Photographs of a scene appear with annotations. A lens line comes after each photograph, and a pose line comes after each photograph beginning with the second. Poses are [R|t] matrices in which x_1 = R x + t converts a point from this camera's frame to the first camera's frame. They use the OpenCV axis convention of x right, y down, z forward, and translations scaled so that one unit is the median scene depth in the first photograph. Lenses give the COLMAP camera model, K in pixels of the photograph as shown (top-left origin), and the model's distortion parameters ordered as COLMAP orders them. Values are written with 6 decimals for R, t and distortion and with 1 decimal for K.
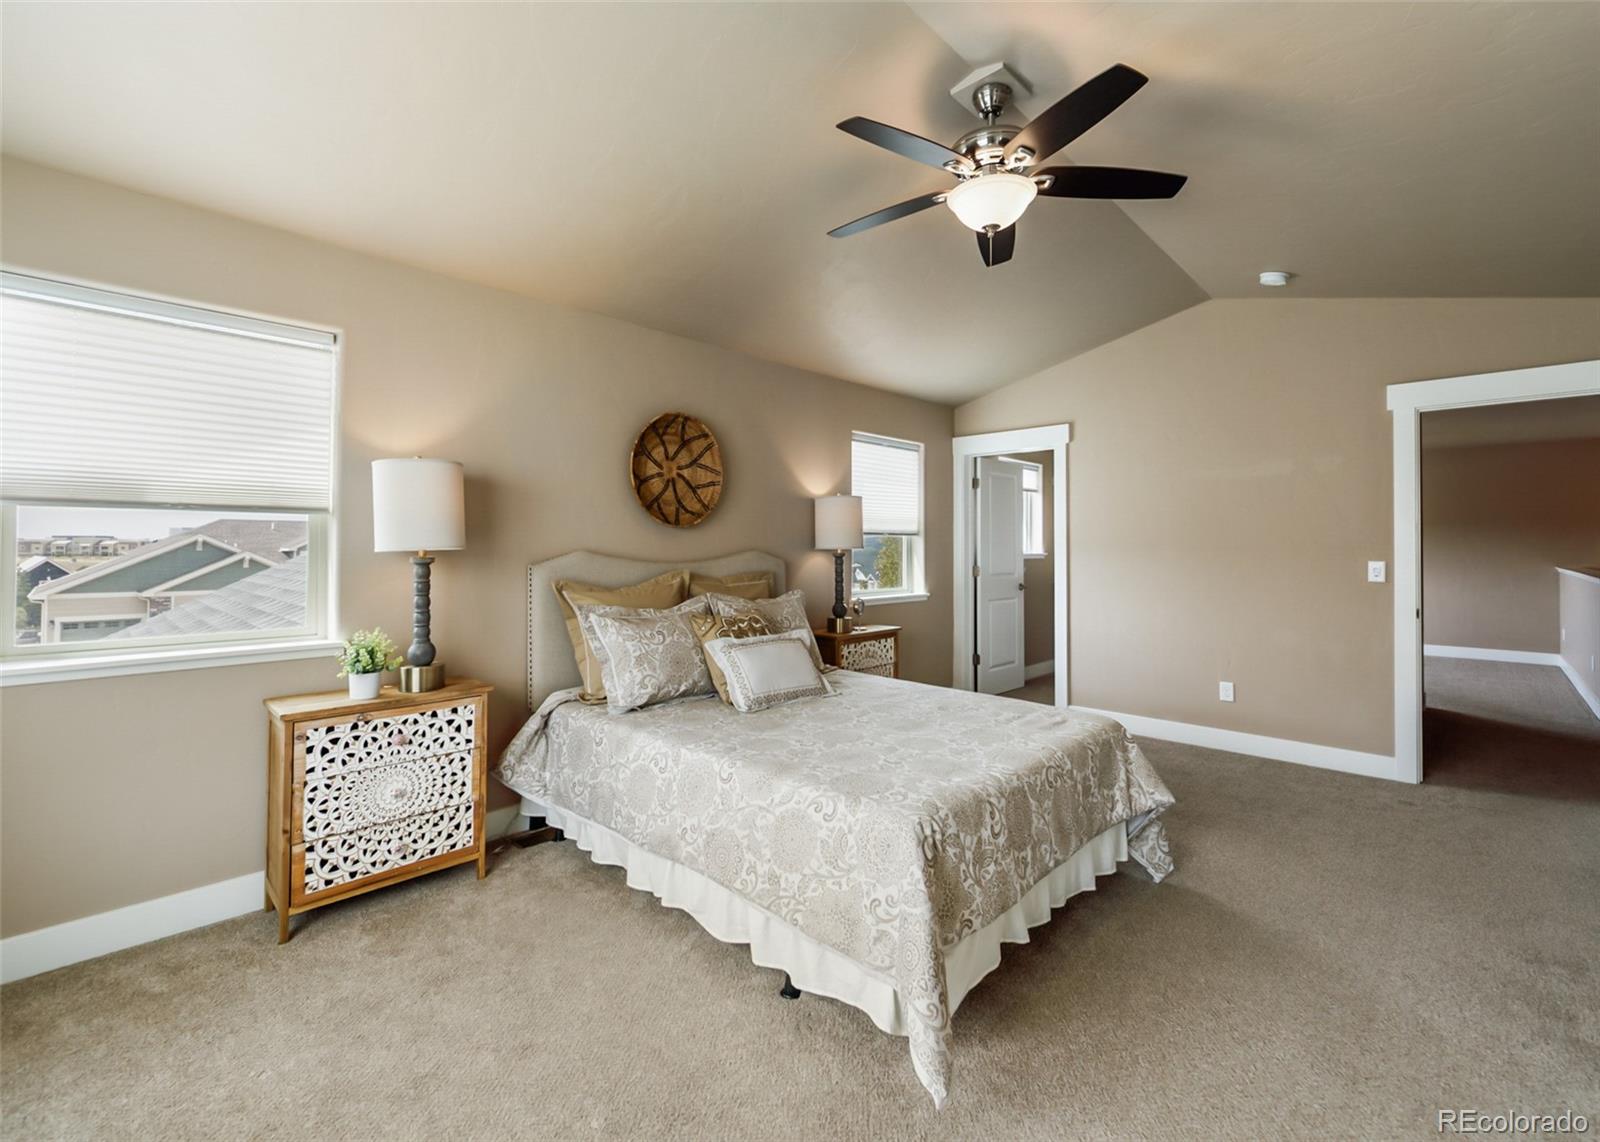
lens RADIAL K [[694.6, 0, 796.0], [0, 694.6, 532.6], [0, 0, 1]] dist [-0.001298, -0.000001]
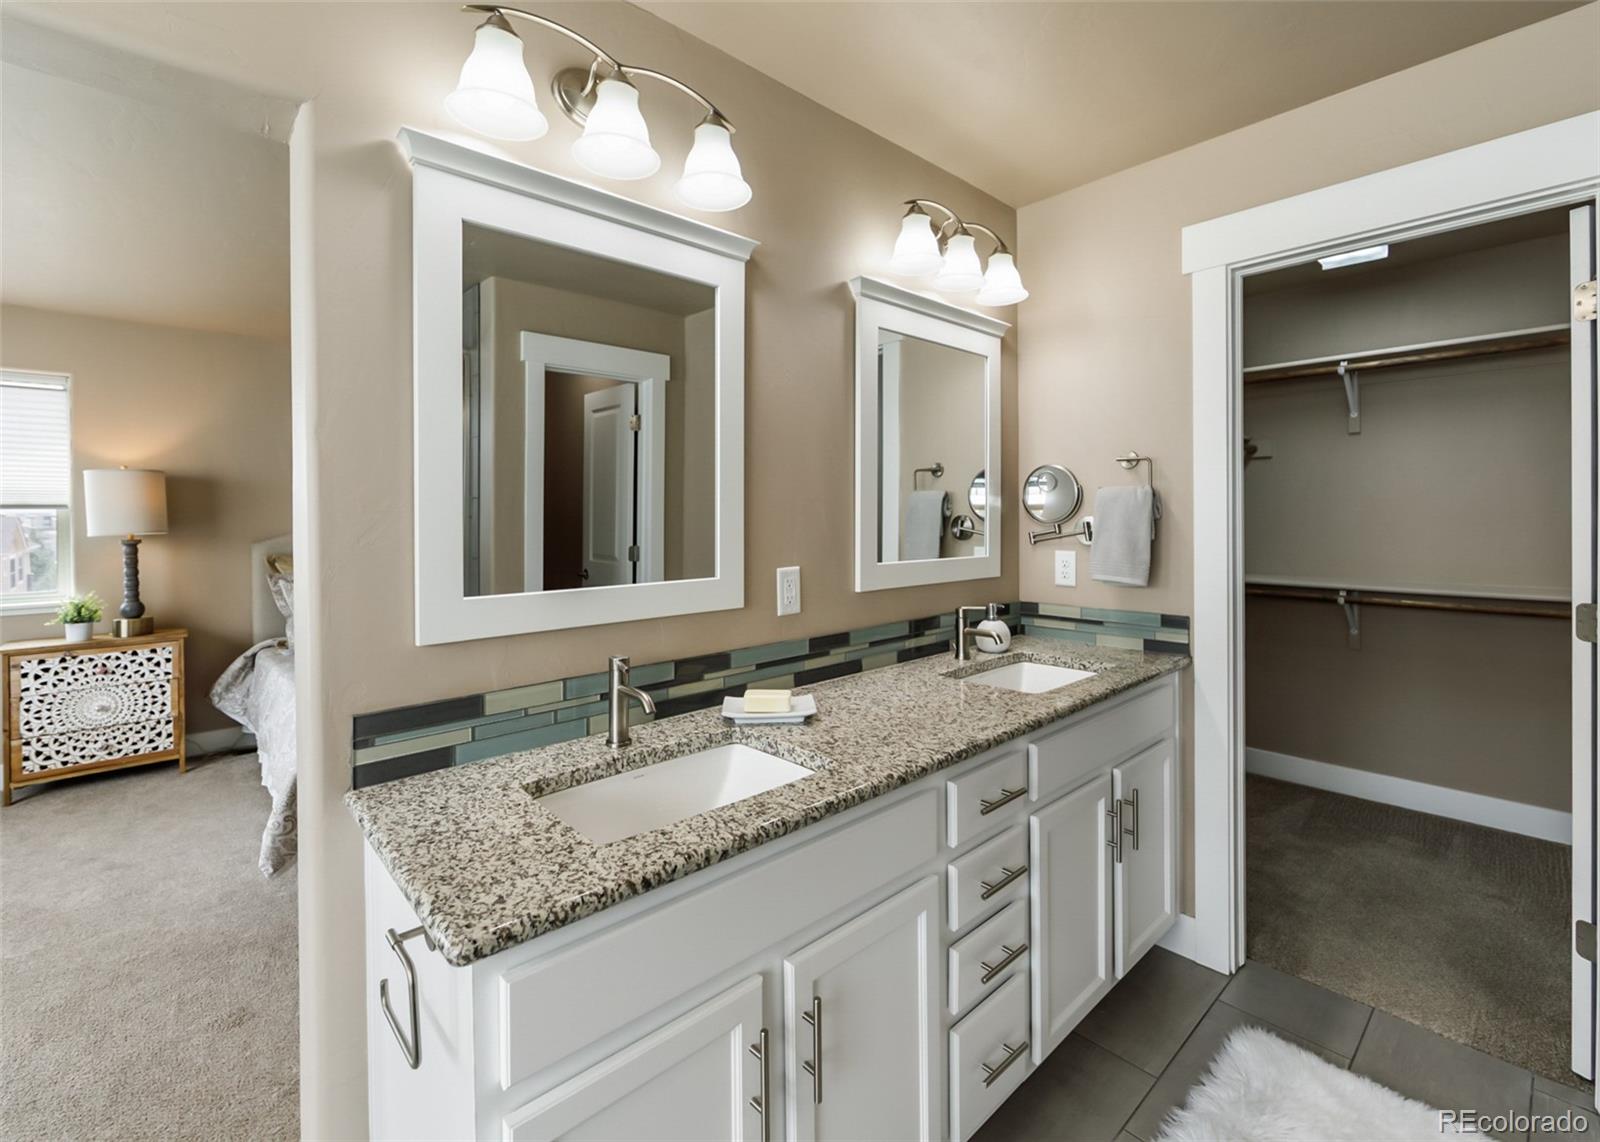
lens RADIAL K [[697.8, 0, 796.7], [0, 697.8, 516.4], [0, 0, 1]] dist [-0.002169, -0.000295]
pose [[0.997883, -0.010419, -0.064196, 0.892522], [0.012159, 0.999568, 0.026772, -0.031984], [0.063890, -0.027496, 0.997578, -0.293632]]
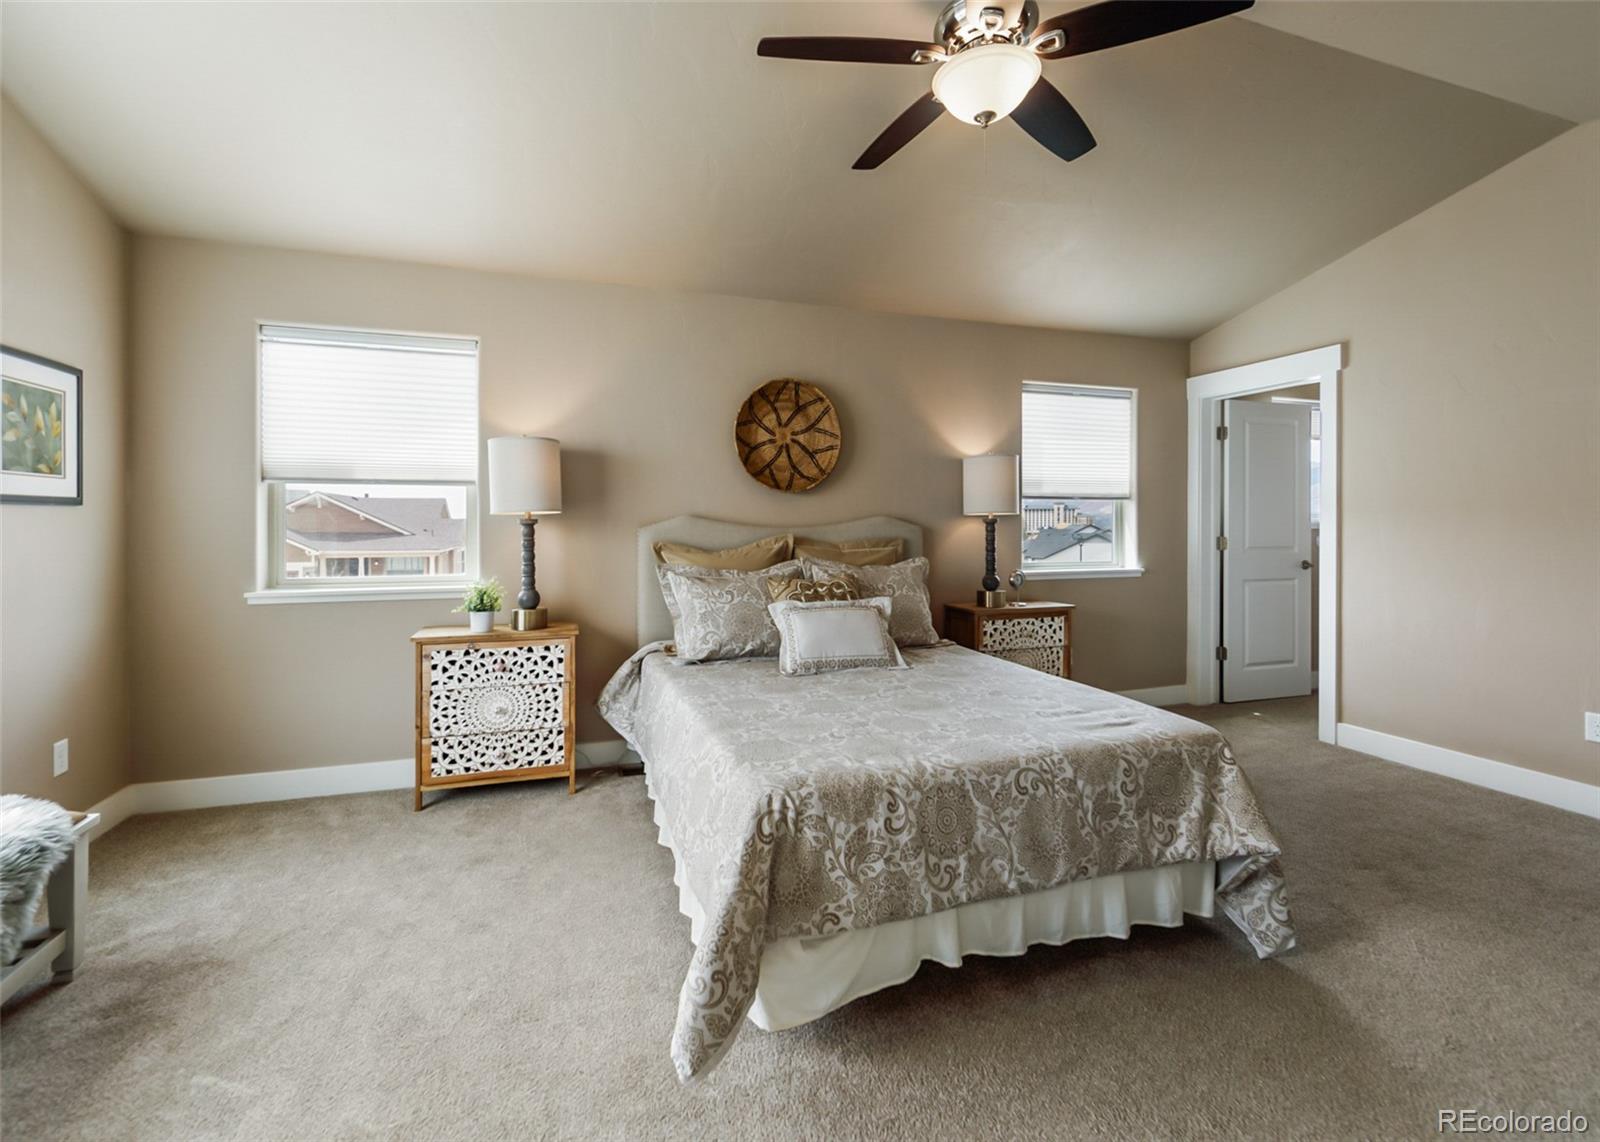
lens RADIAL K [[706.0, 0, 801.3], [0, 706.0, 524.1], [0, 0, 1]] dist [-0.001205, -0.000150]
pose [[0.890370, -0.002453, -0.455231, 0.454081], [0.012490, 0.999741, 0.019043, 0.027534], [0.455066, -0.022641, 0.890170, 0.133871]]
